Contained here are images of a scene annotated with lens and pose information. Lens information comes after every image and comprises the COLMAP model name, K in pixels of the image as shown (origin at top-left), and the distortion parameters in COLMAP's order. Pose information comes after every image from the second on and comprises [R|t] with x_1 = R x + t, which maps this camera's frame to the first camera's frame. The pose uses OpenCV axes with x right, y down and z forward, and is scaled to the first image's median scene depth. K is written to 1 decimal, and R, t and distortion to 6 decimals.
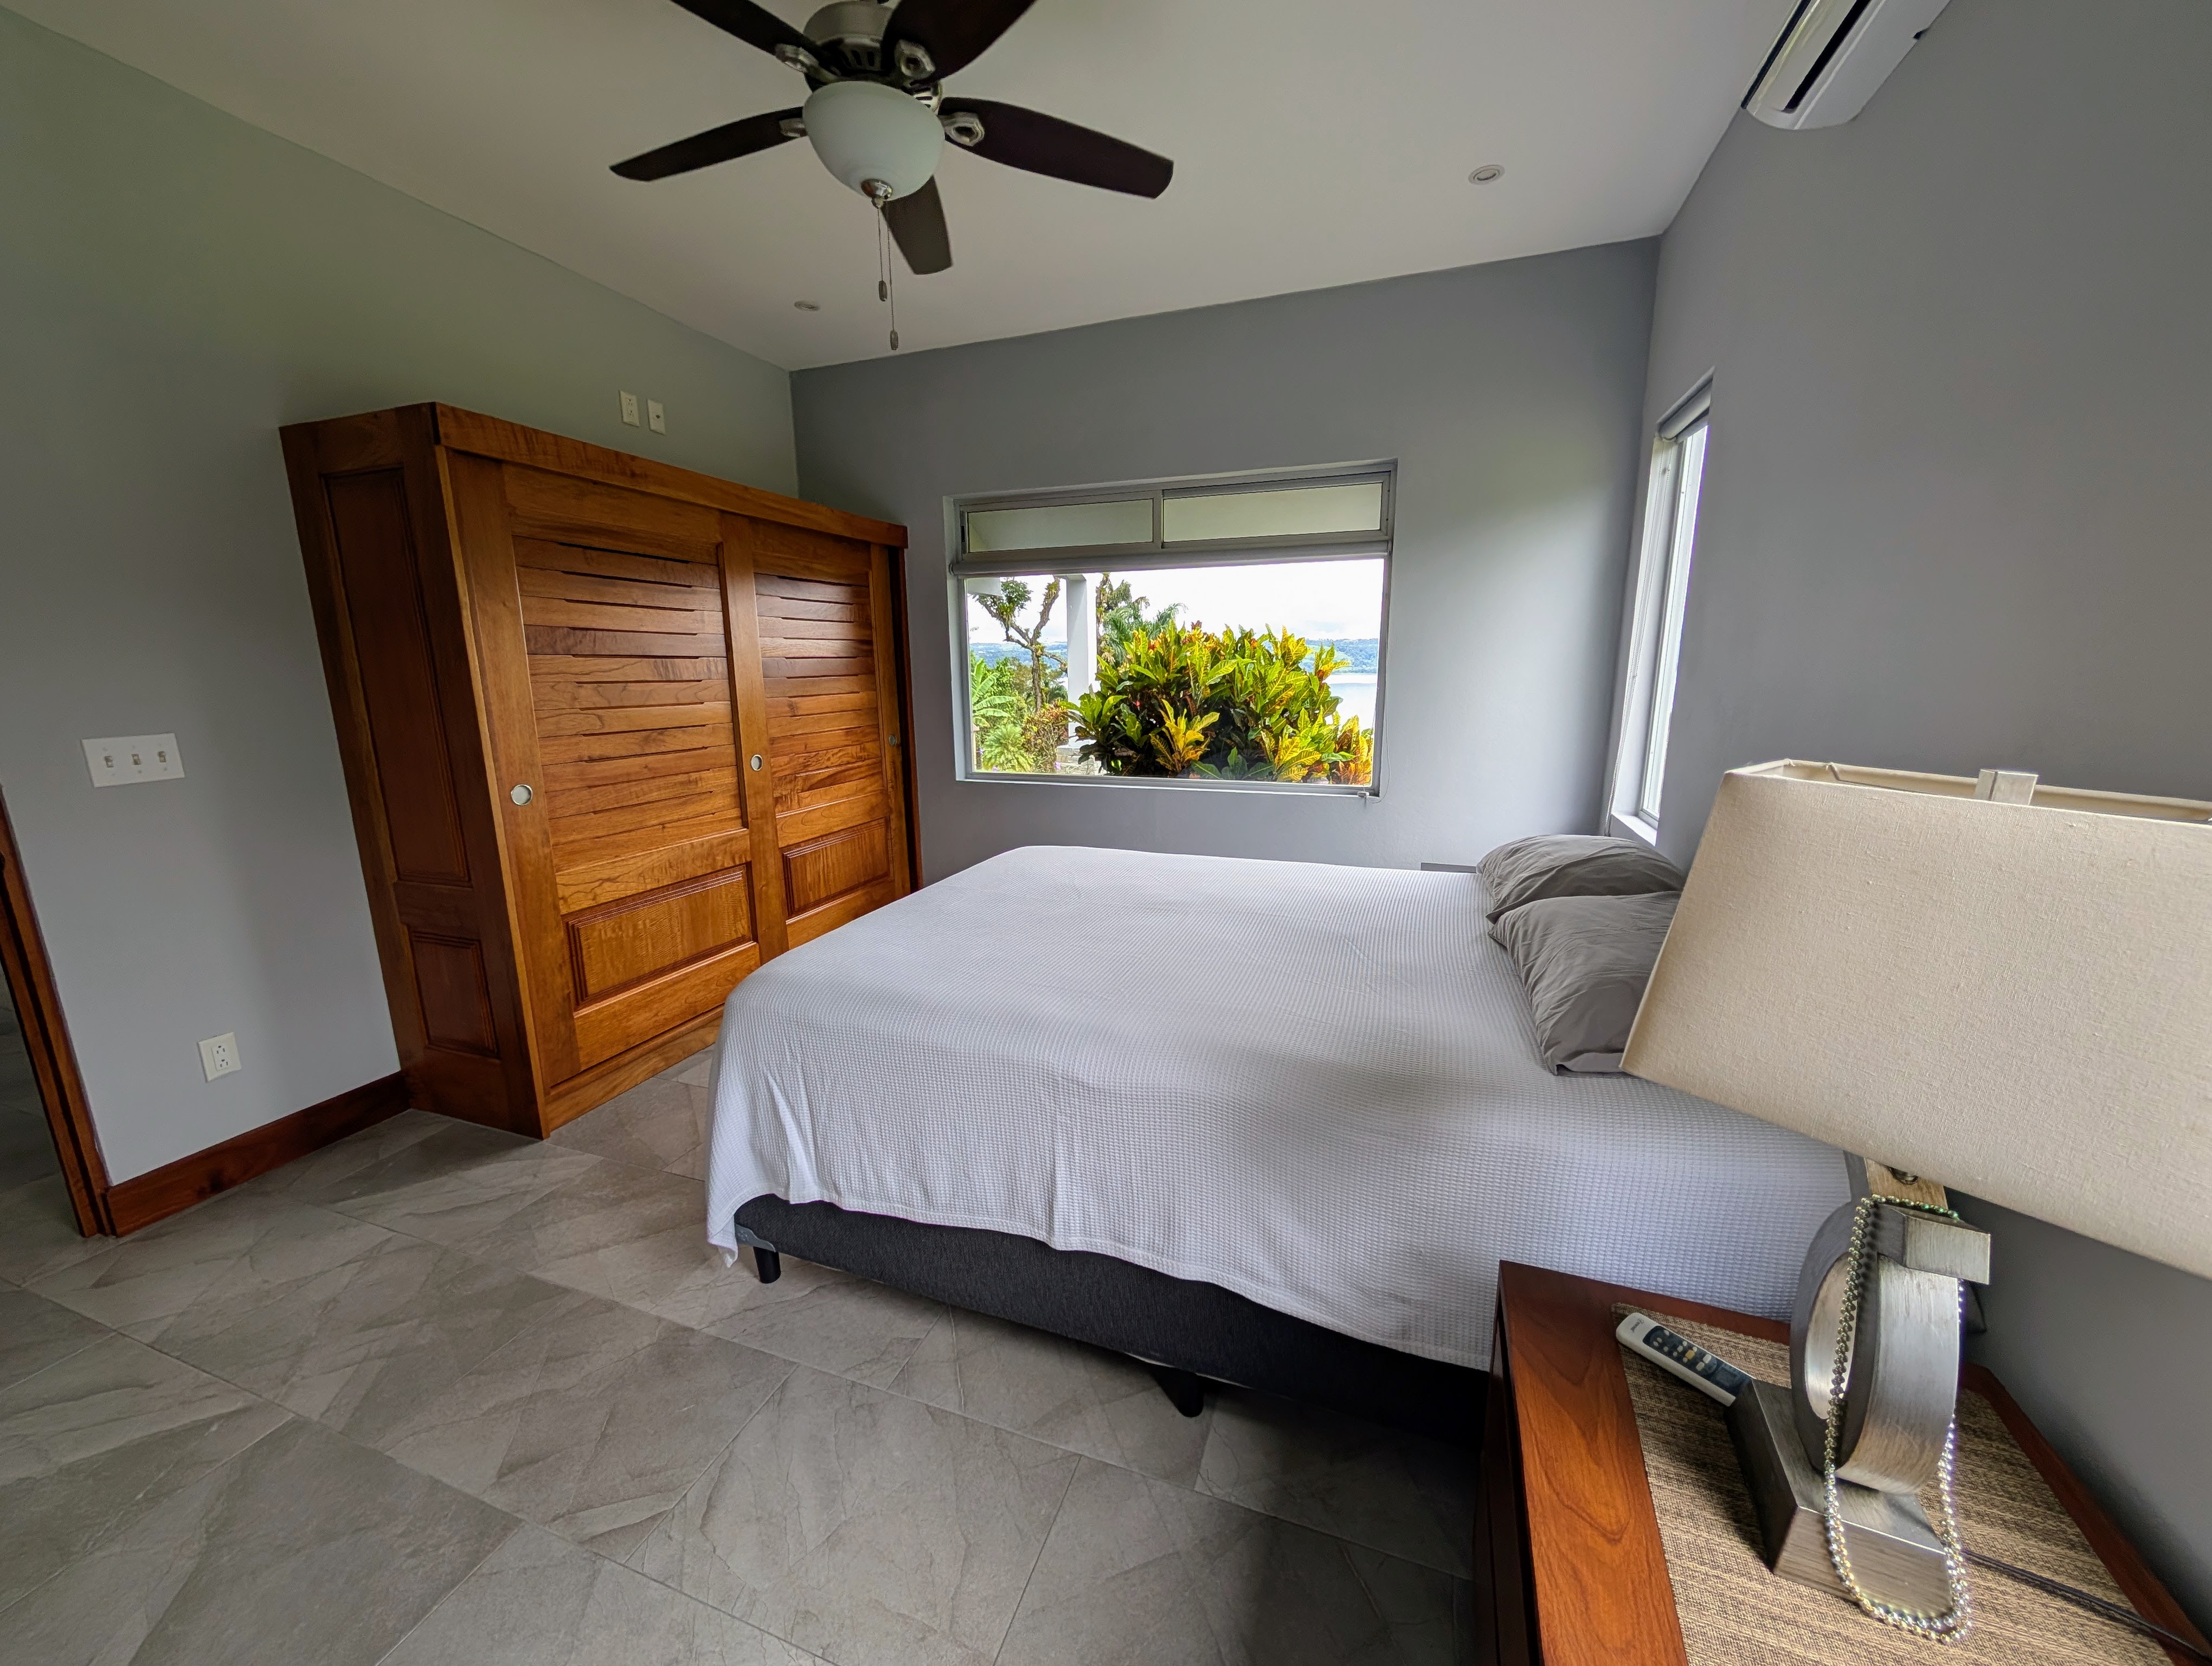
lens RADIAL K [[835.1, 0, 1105.6], [0, 835.1, 834.7], [0, 0, 1]] dist [0.000628, 0.000257]
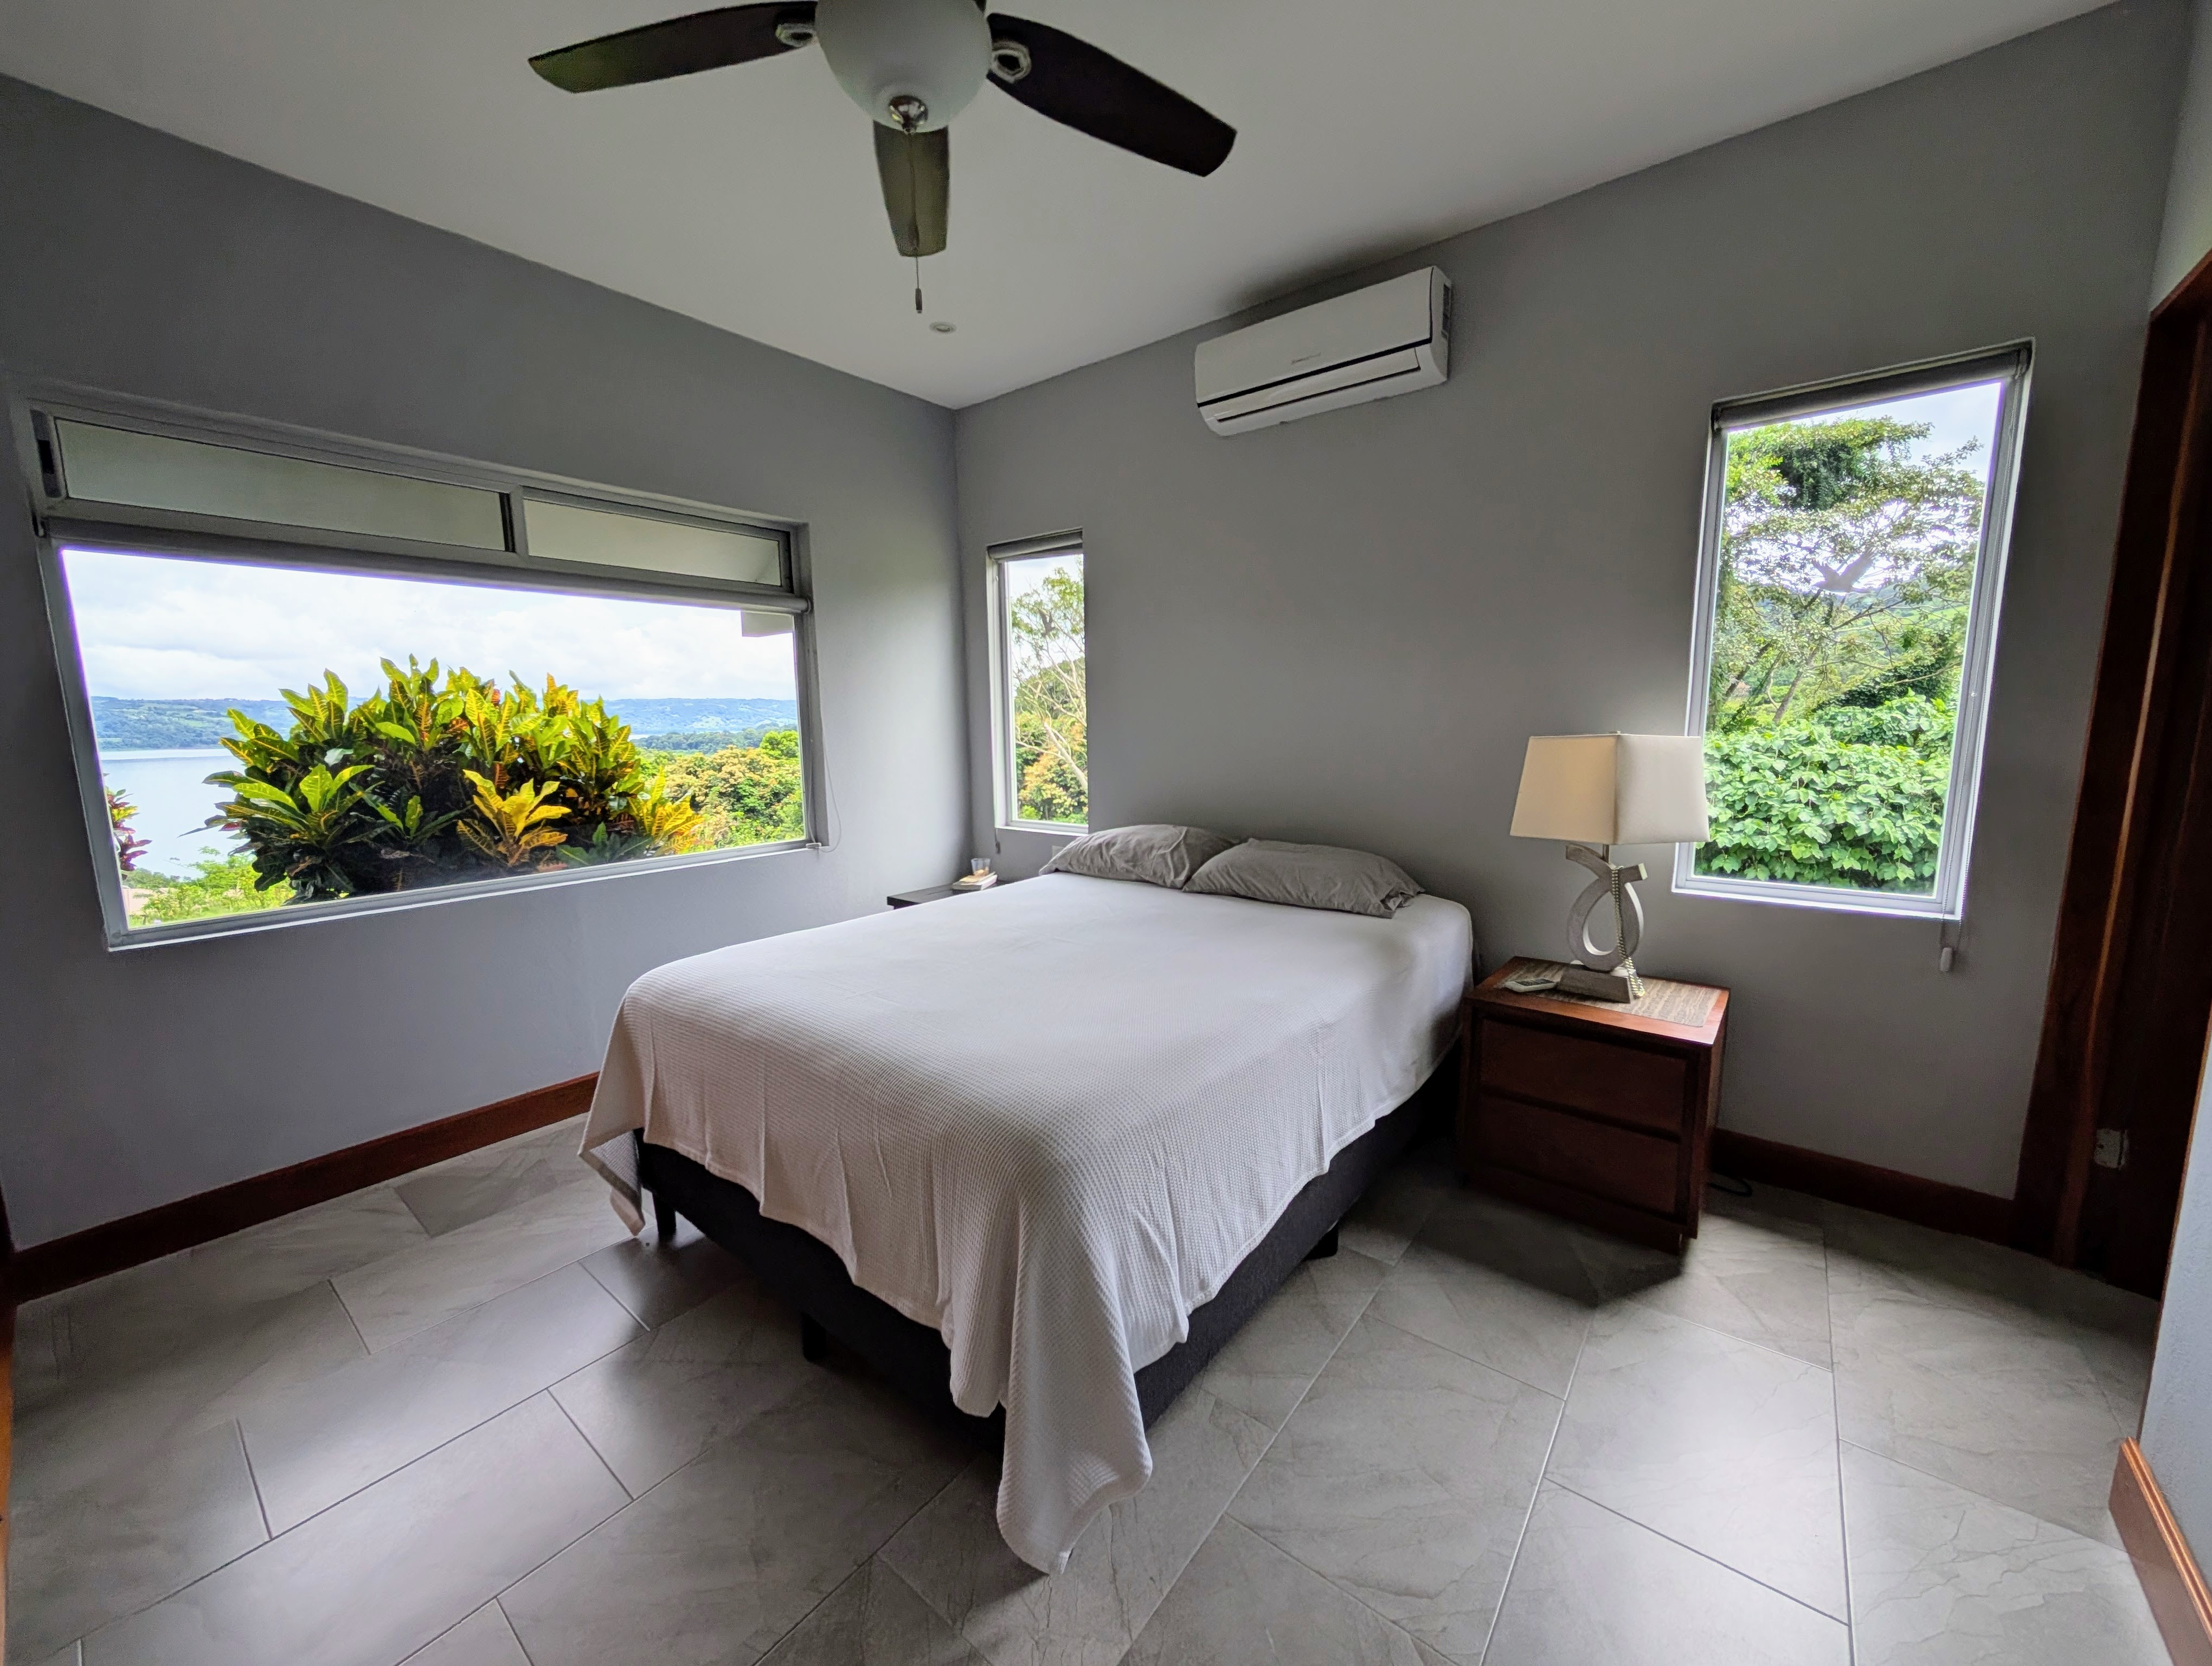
lens RADIAL K [[842.9, 0, 1107.9], [0, 842.9, 836.8], [0, 0, 1]] dist [0.001451, -0.000227]
pose [[0.323853, -0.127879, 0.937425, -0.715123], [0.201940, 0.977333, 0.063559, -0.072449], [-0.924305, 0.168720, 0.342337, 0.448941]]
